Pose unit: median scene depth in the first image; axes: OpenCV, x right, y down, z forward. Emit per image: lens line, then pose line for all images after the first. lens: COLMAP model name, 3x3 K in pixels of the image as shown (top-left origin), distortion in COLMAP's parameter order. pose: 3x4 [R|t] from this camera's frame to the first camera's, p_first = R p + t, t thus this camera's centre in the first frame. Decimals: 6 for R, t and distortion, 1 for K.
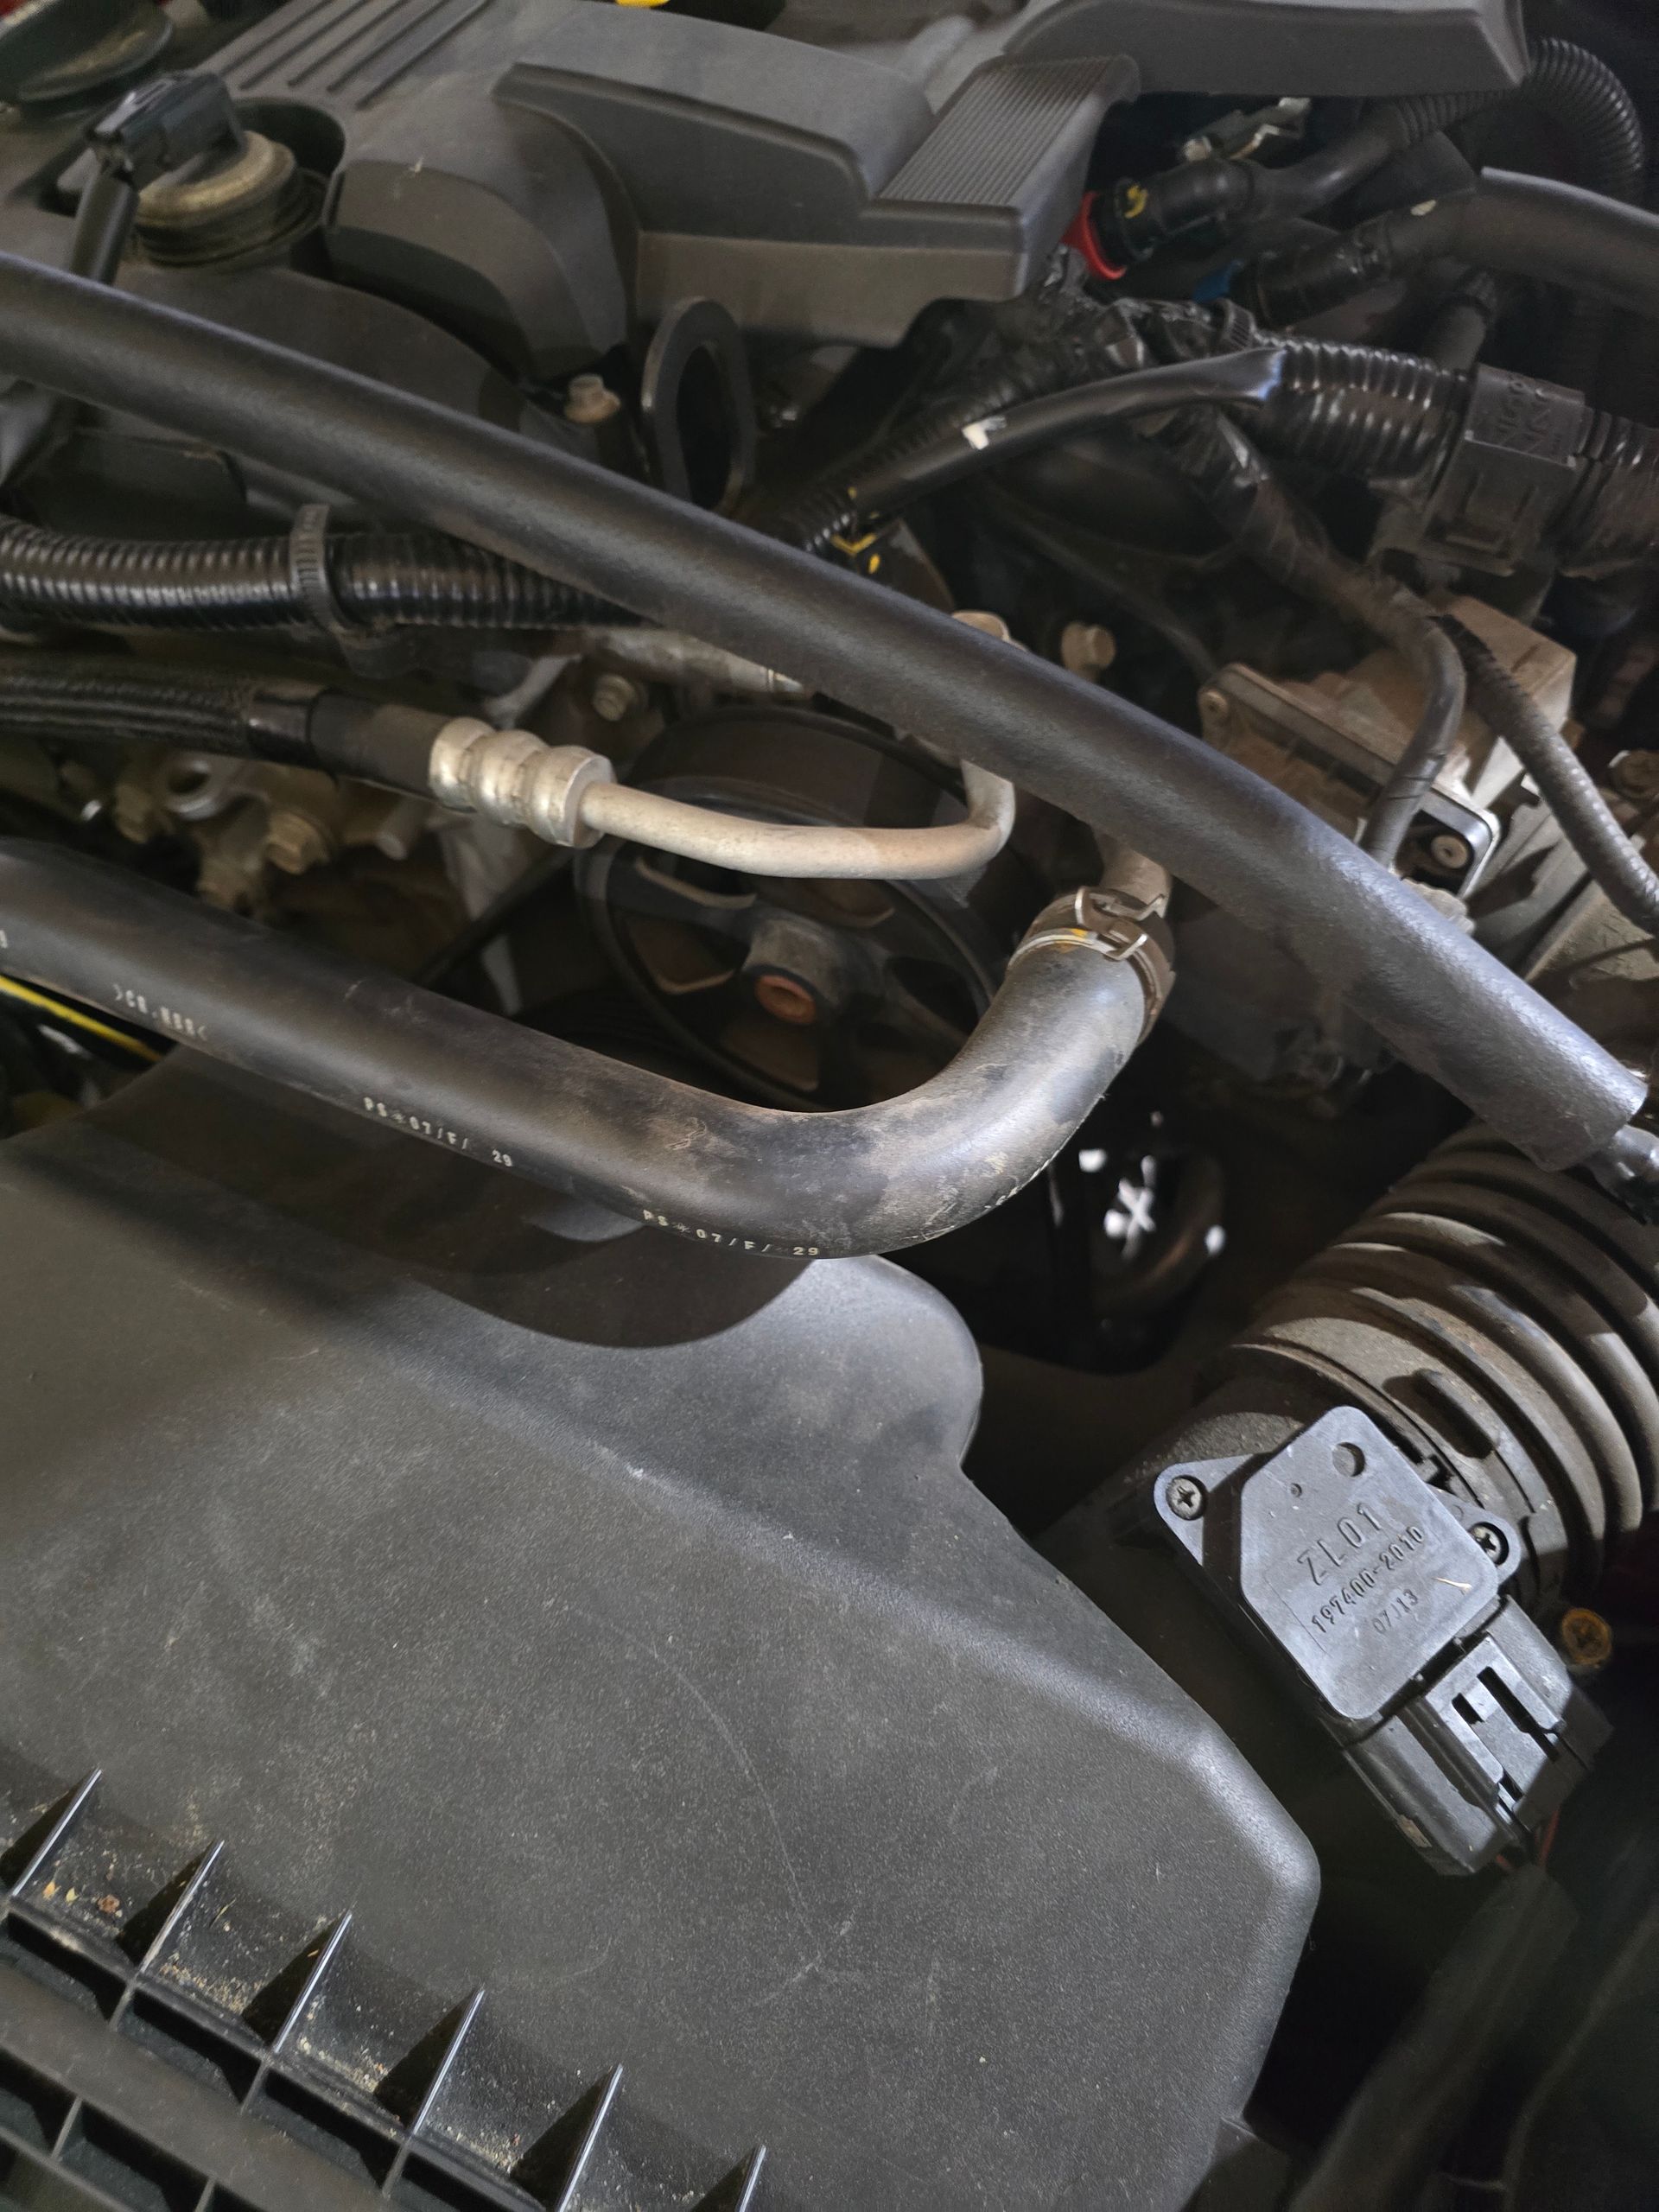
lens RADIAL K [[1522.9, 0, 812.4], [0, 1522.9, 1106.9], [0, 0, 1]] dist [0.000129, -0.032338]
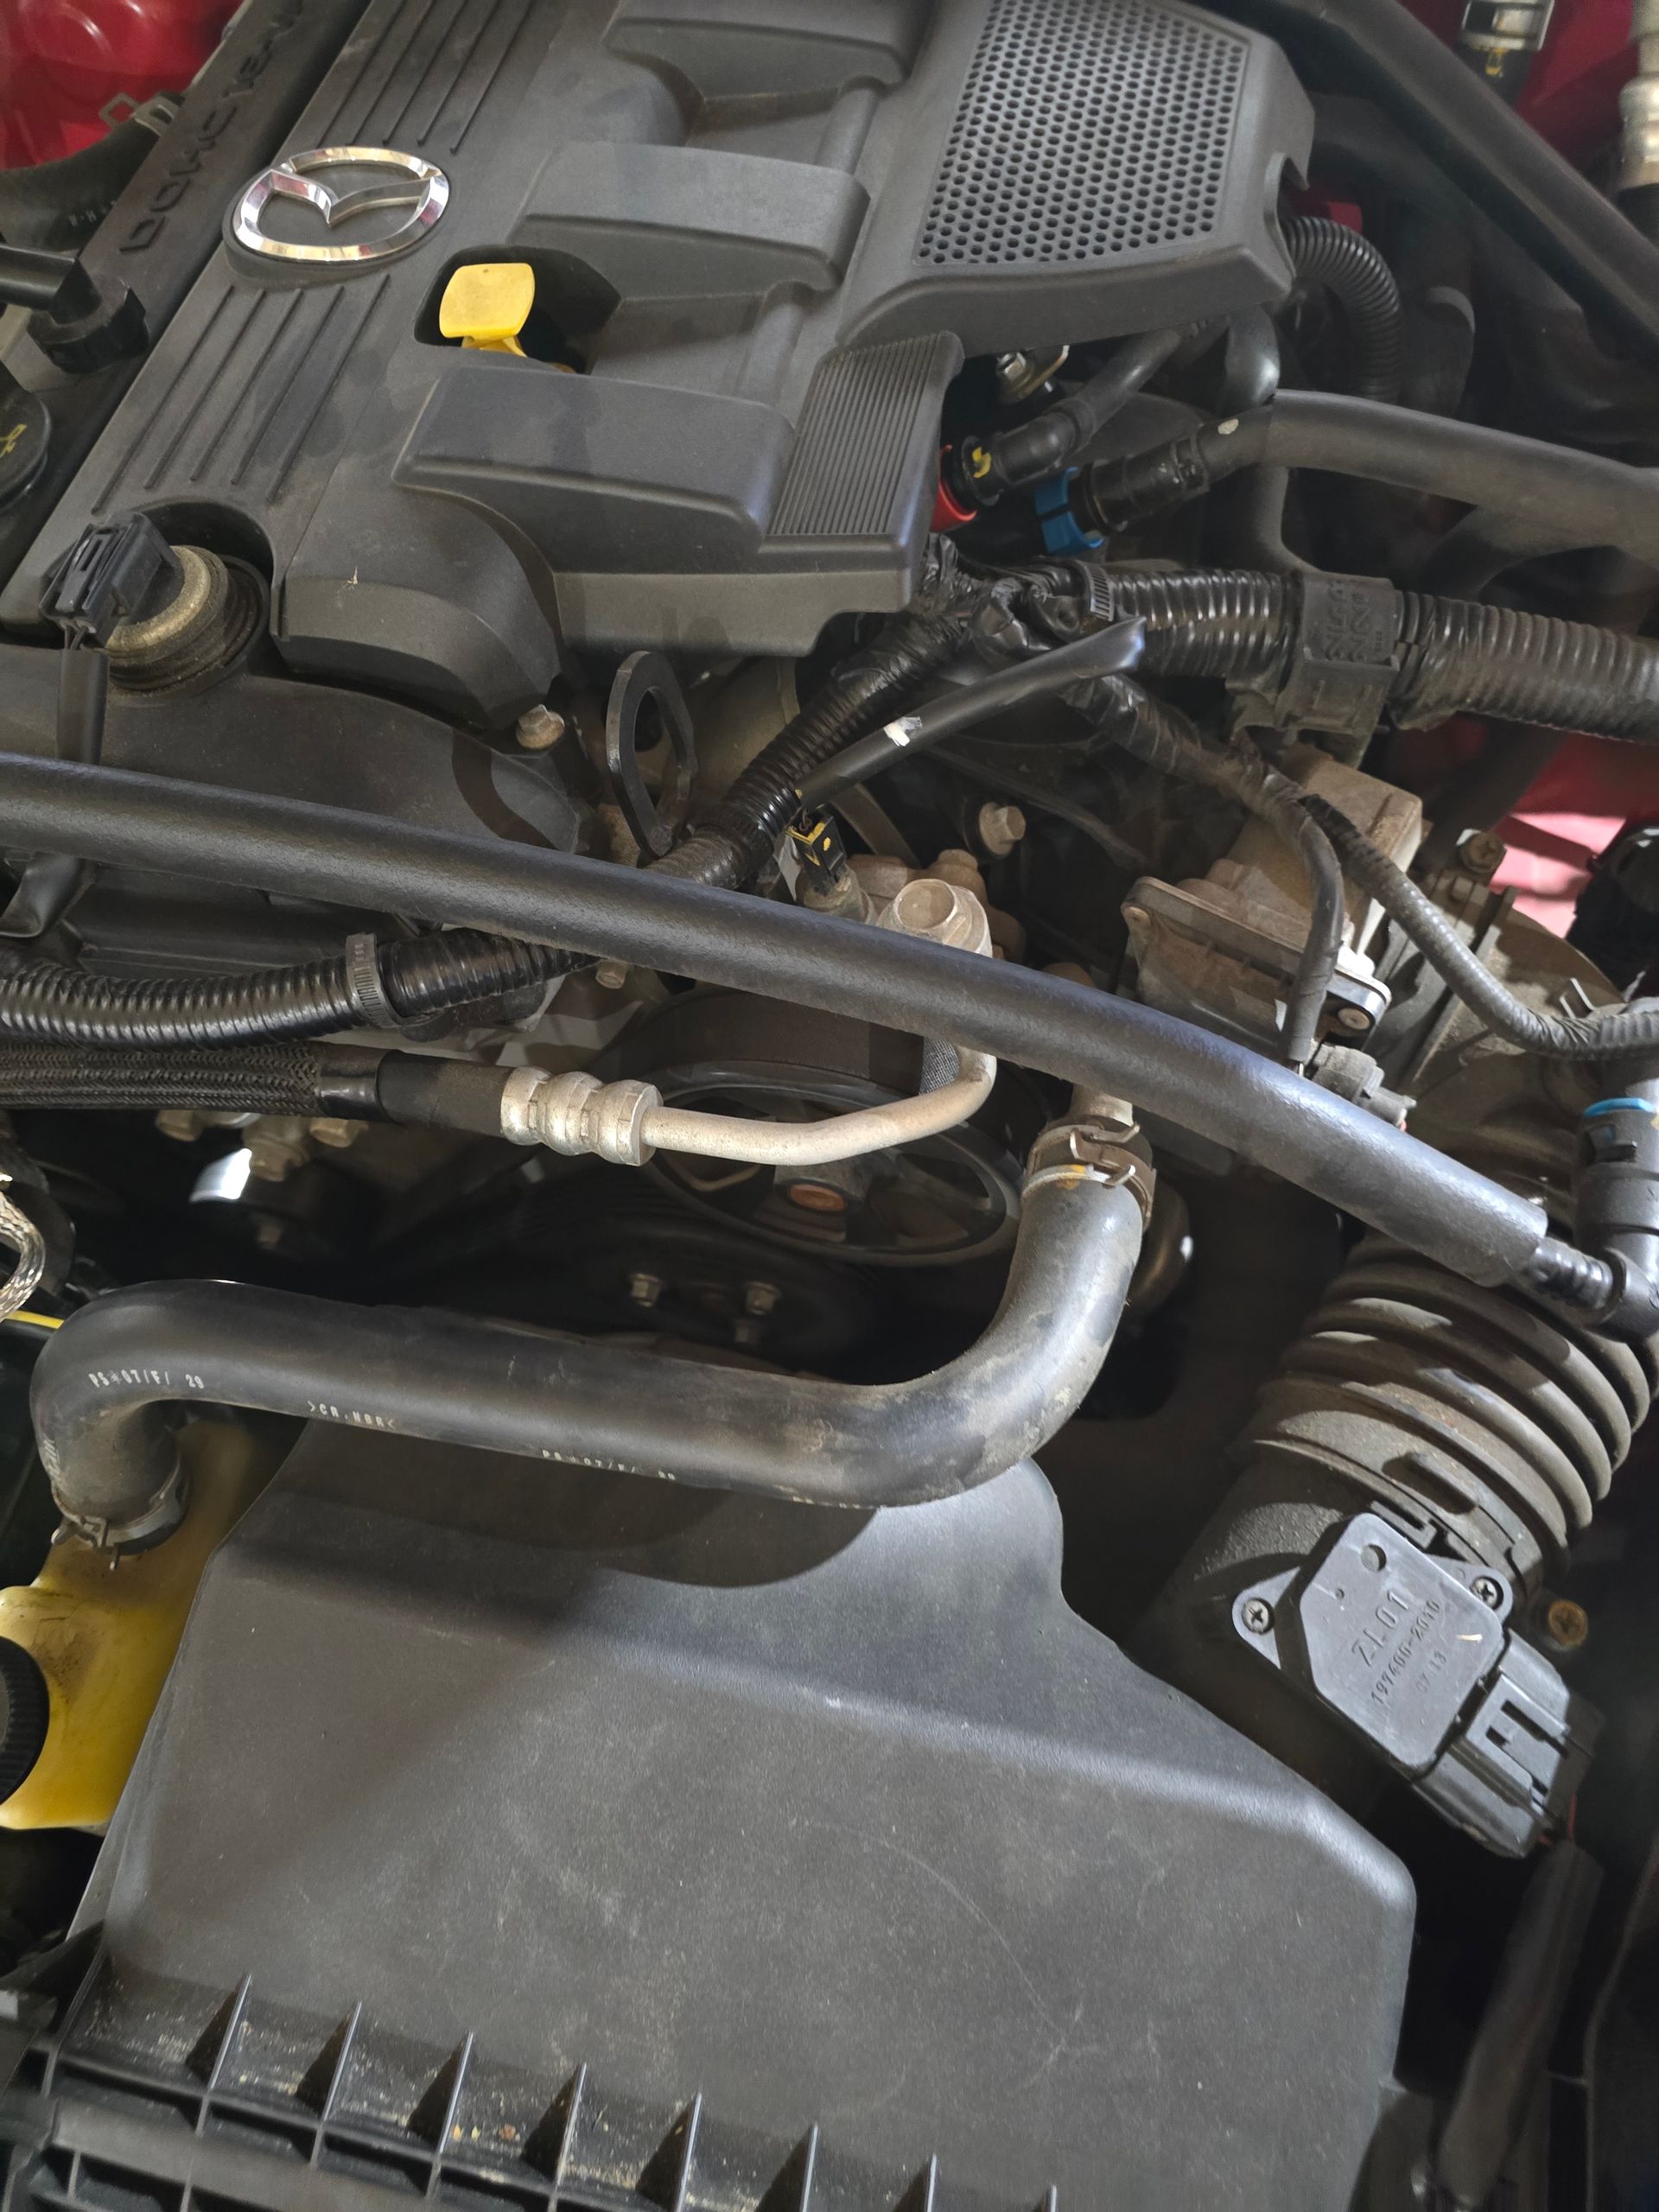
lens RADIAL K [[1494.6, 0, 829.5], [0, 1494.6, 1106.0], [0, 0, 1]] dist [0.002110, -0.027368]
pose [[0.975251, -0.212220, 0.062038, -0.088322], [0.205997, 0.974054, 0.093725, -0.341093], [-0.080318, -0.078626, 0.993663, -0.176340]]
